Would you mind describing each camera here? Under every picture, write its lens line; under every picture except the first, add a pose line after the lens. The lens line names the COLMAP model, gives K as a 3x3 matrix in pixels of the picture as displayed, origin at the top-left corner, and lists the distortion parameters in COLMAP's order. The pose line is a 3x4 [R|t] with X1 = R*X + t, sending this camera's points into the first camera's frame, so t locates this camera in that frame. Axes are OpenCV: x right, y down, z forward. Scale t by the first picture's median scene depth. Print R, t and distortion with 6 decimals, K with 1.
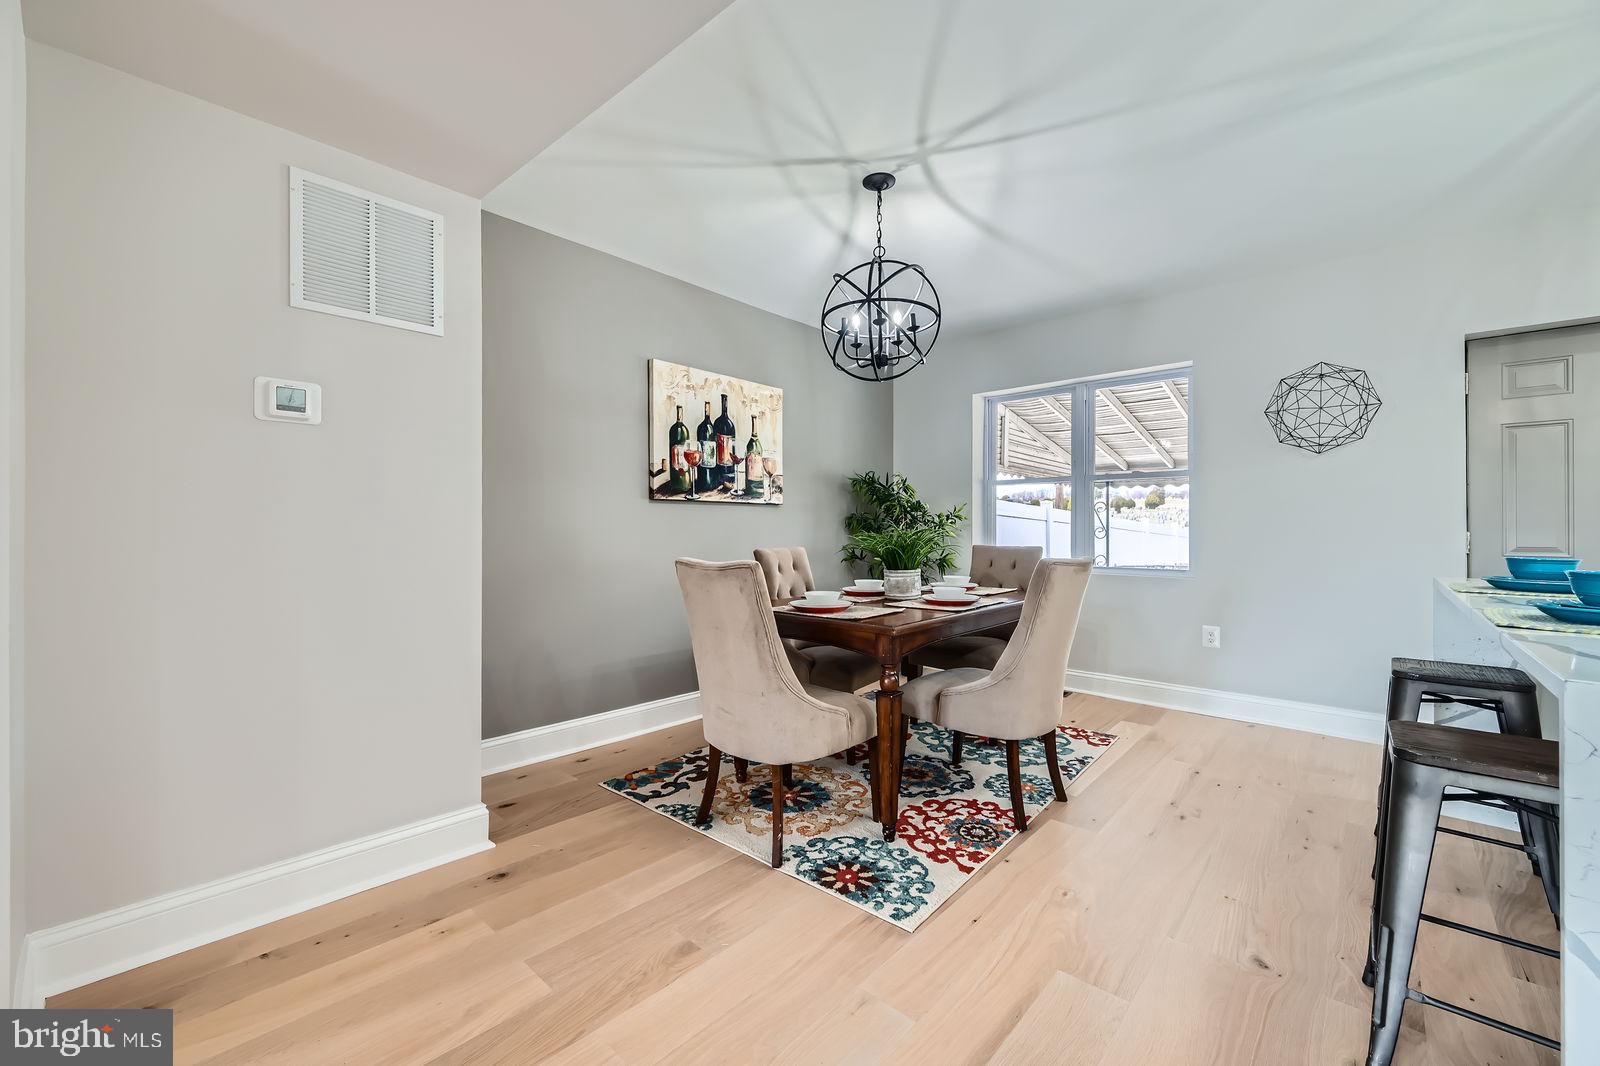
lens RADIAL K [[638.7, 0, 796.4], [0, 638.7, 528.5], [0, 0, 1]] dist [-0.000703, 0.000510]
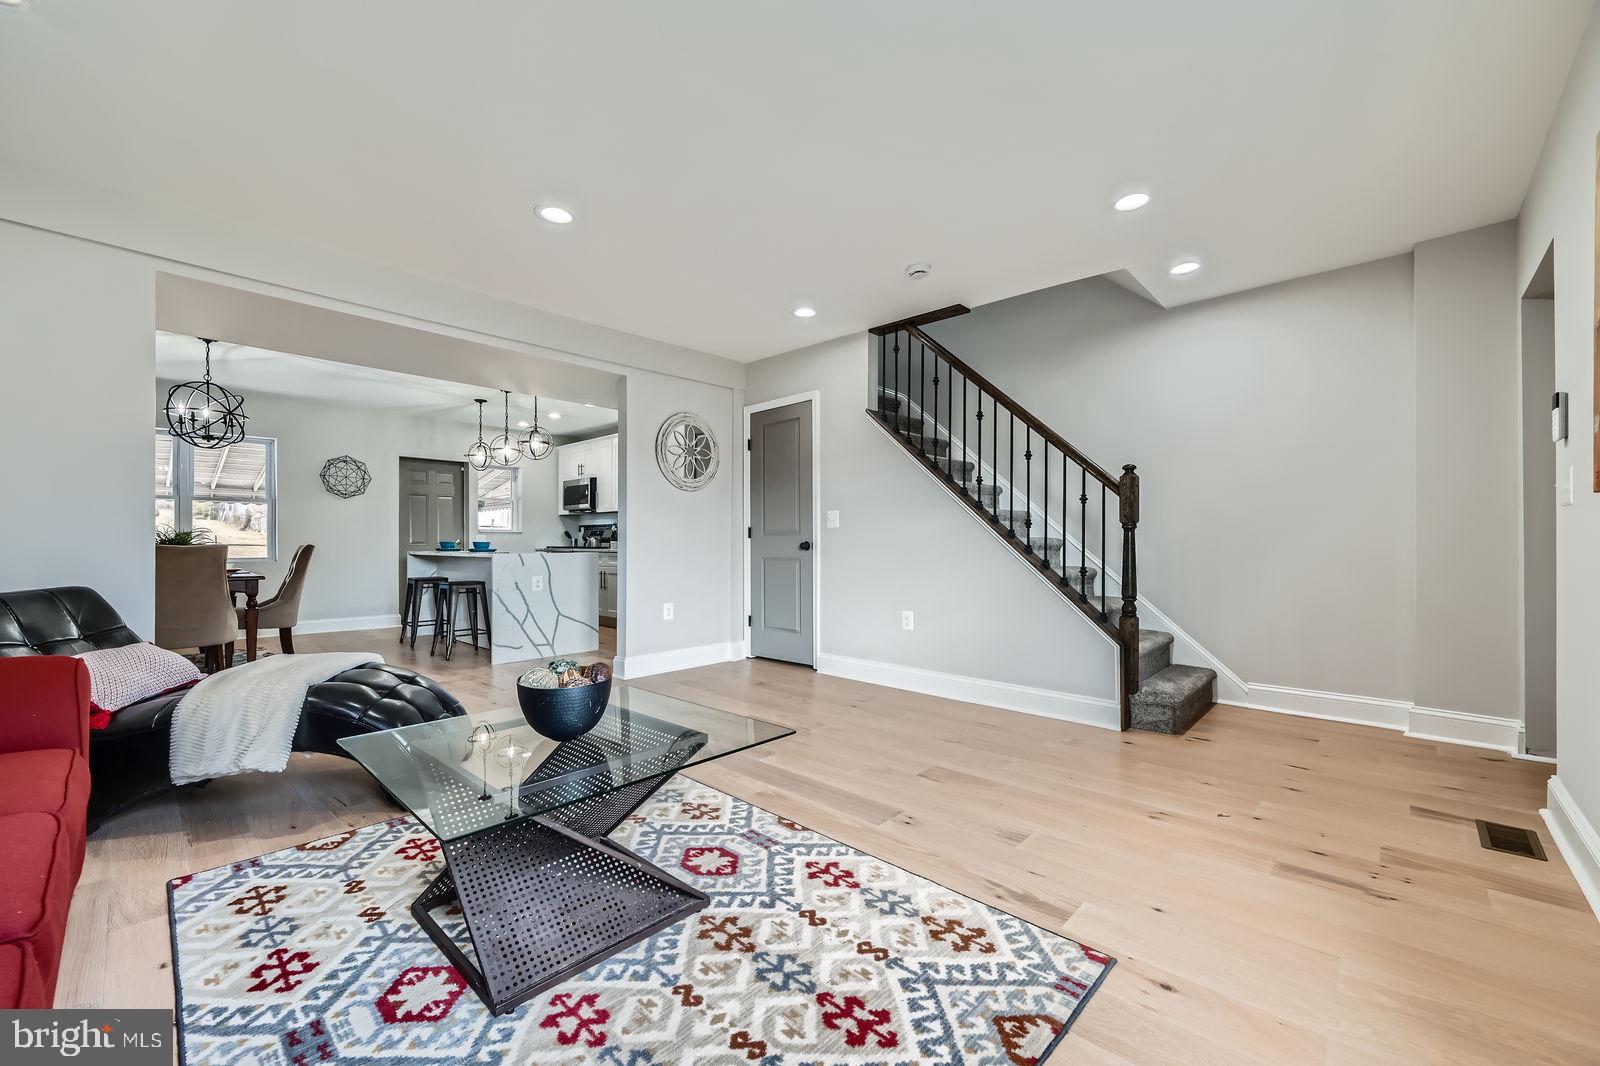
lens RADIAL K [[638.7, 0, 806.3], [0, 638.7, 539.3], [0, 0, 1]] dist [-0.000703, 0.000510]
pose [[0.015671, 0.004600, 0.999867, -1.215054], [-0.002375, 0.999987, -0.004563, 0.023183], [-0.999874, -0.002303, 0.015681, -0.536513]]
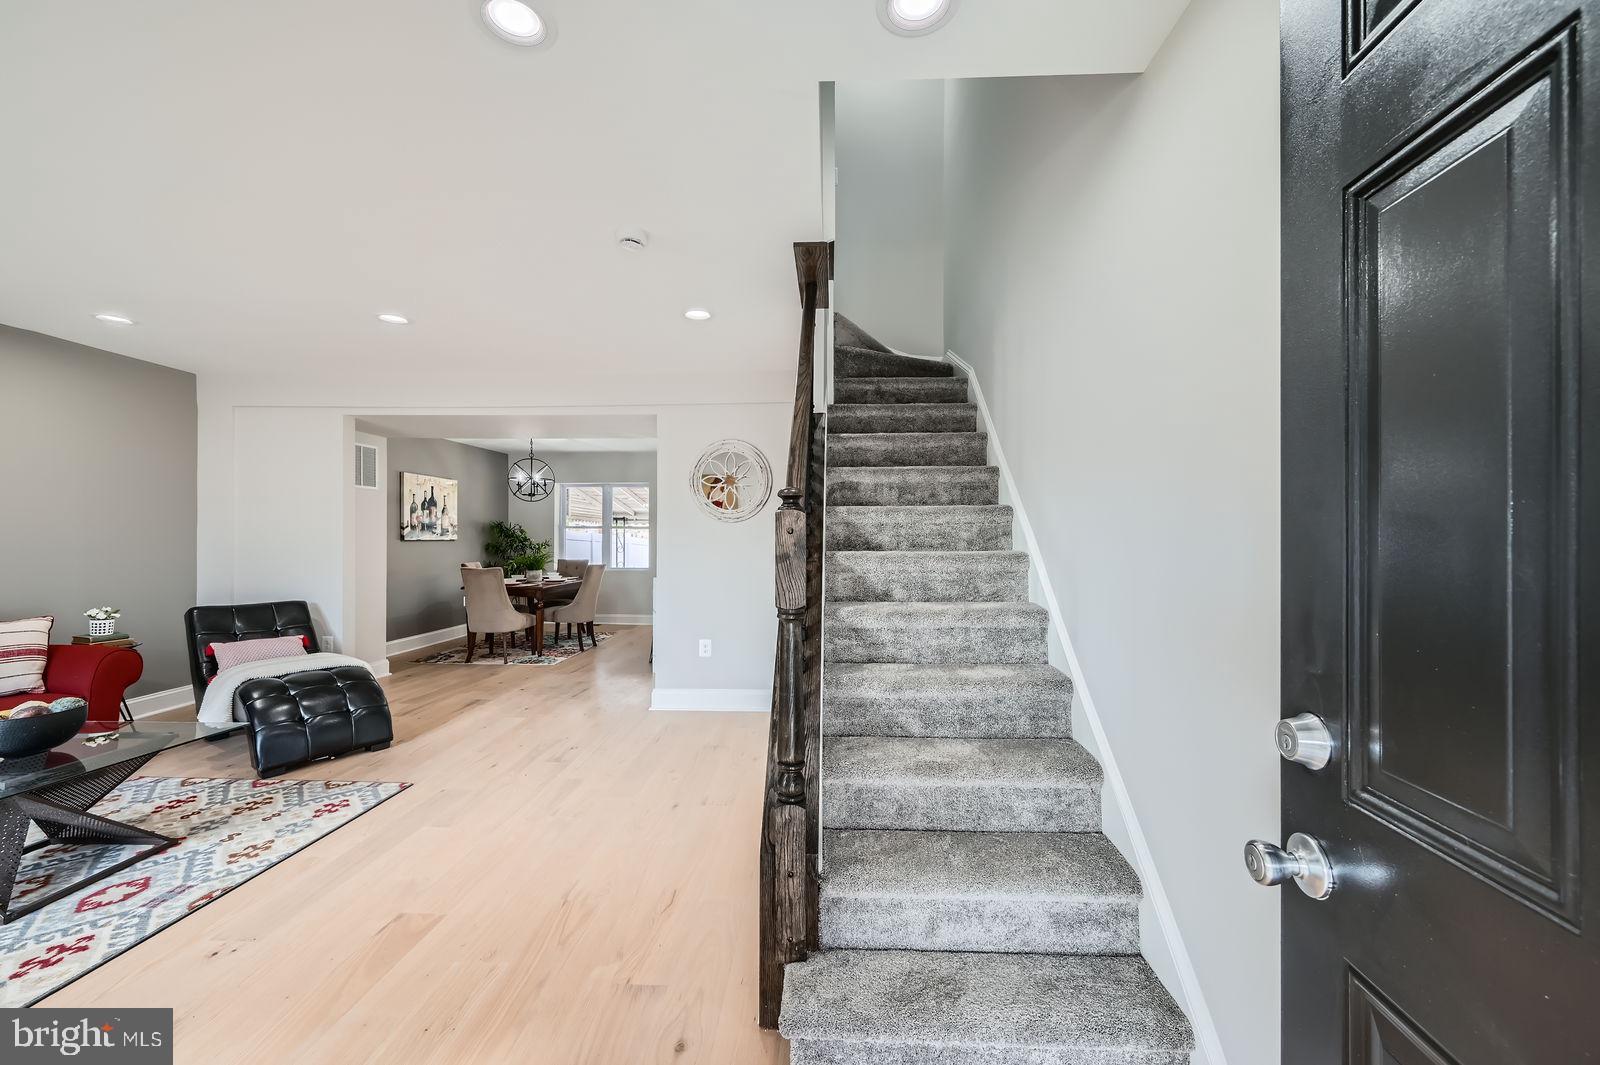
lens RADIAL K [[638.7, 0, 796.5], [0, 638.7, 539.4], [0, 0, 1]] dist [-0.000703, 0.000510]
pose [[0.776154, -0.001100, 0.630543, -0.530441], [-0.002510, 0.999985, 0.004833, -0.061356], [-0.630539, -0.005334, 0.776139, -1.376319]]
